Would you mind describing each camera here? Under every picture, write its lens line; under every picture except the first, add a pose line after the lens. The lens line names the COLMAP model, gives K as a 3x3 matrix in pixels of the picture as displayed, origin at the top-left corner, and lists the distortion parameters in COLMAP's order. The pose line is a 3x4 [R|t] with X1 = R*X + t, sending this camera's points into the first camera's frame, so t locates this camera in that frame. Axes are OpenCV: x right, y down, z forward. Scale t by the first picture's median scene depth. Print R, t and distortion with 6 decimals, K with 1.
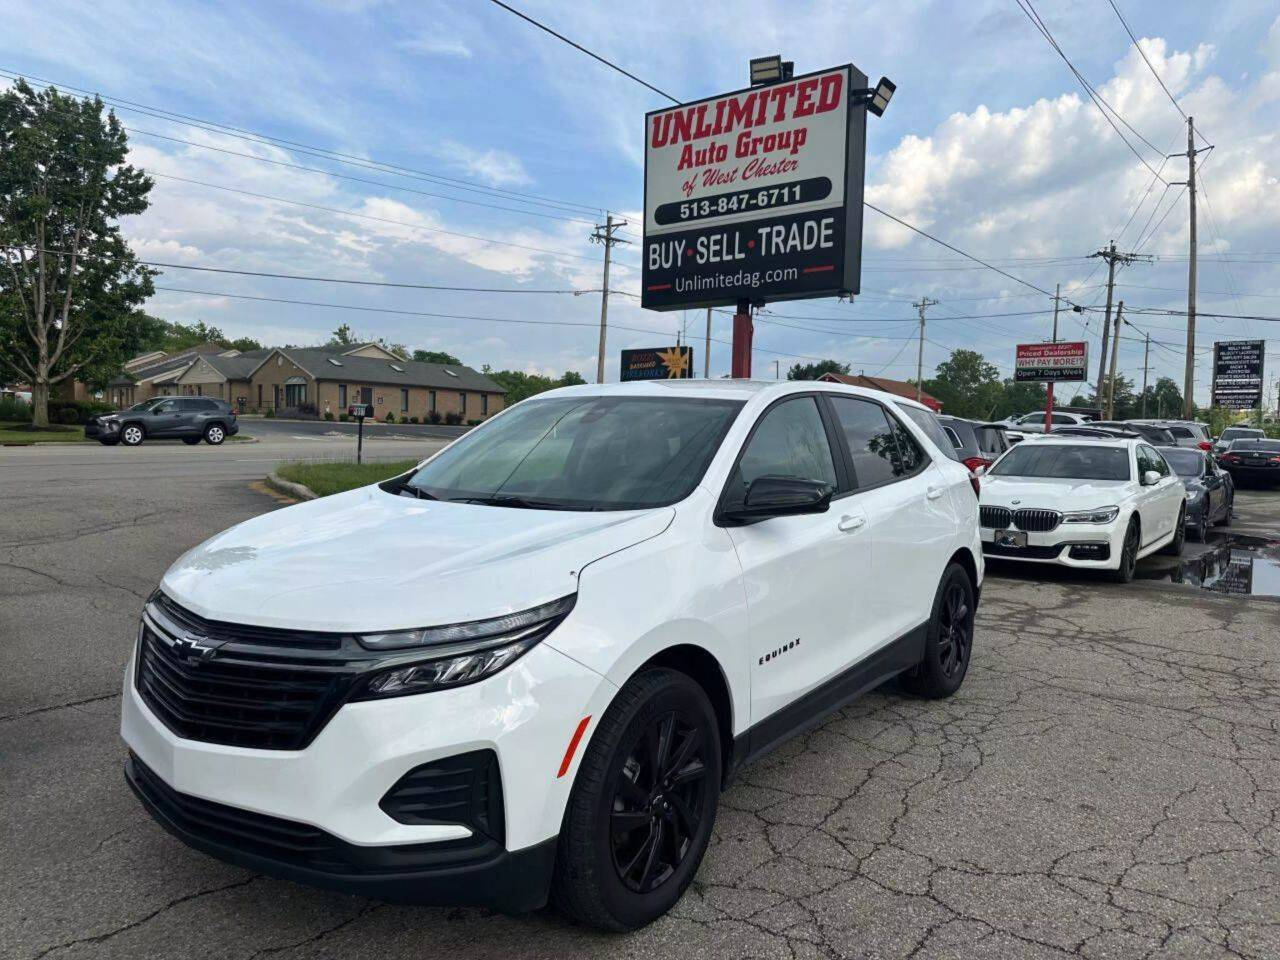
lens RADIAL K [[936.4, 0, 640.0], [0, 936.4, 480.0], [0, 0, 1]] dist [0.067420, -0.081183]
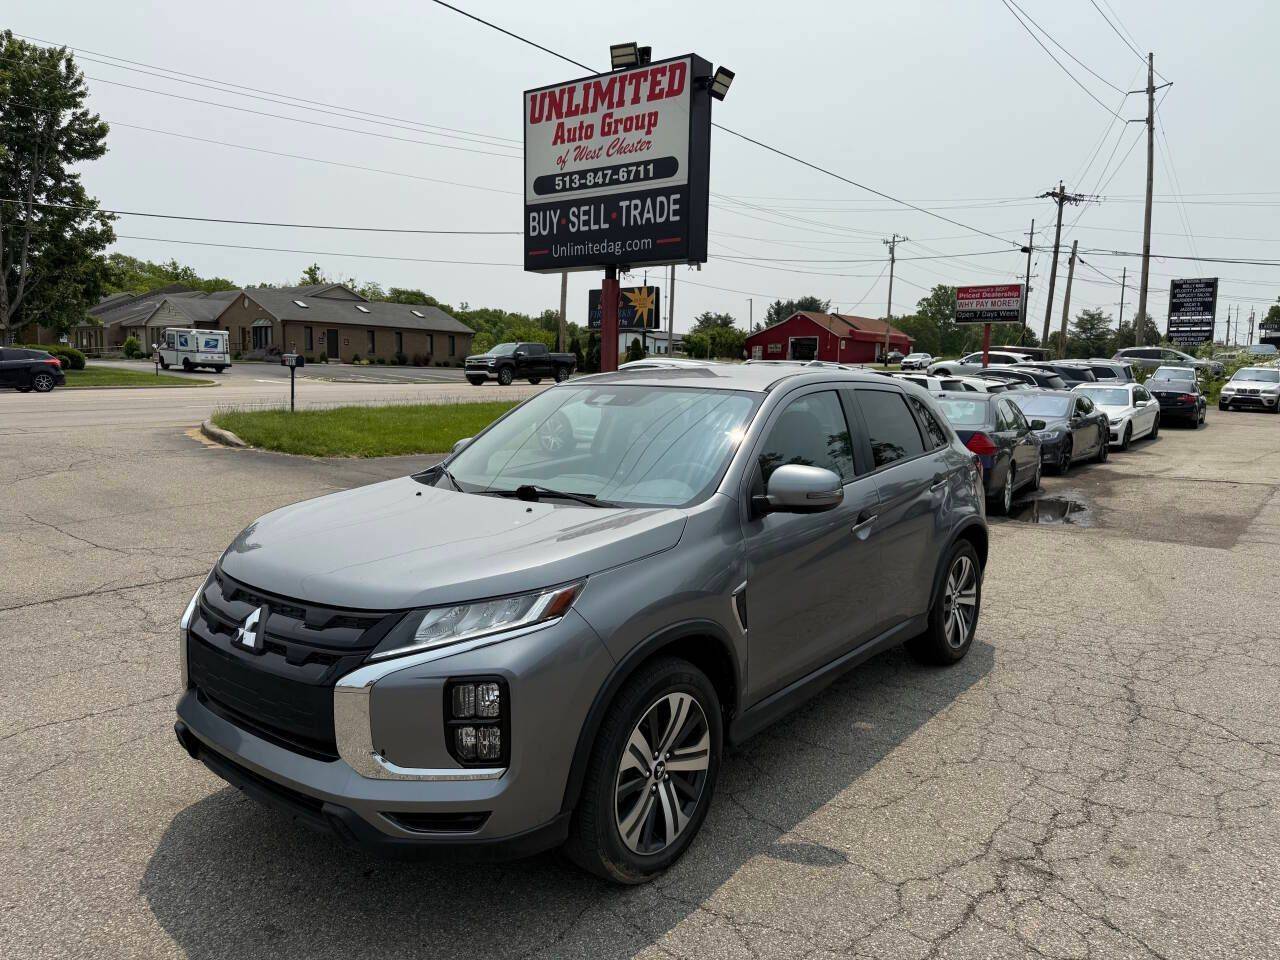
lens RADIAL K [[938.4, 0, 638.6], [0, 938.4, 484.9], [0, 0, 1]] dist [0.063127, -0.078920]
pose [[0.999906, -0.006714, 0.011946, 0.127948], [0.005848, 0.997451, 0.071117, -0.011135], [-0.012393, -0.071041, 0.997396, -0.134272]]
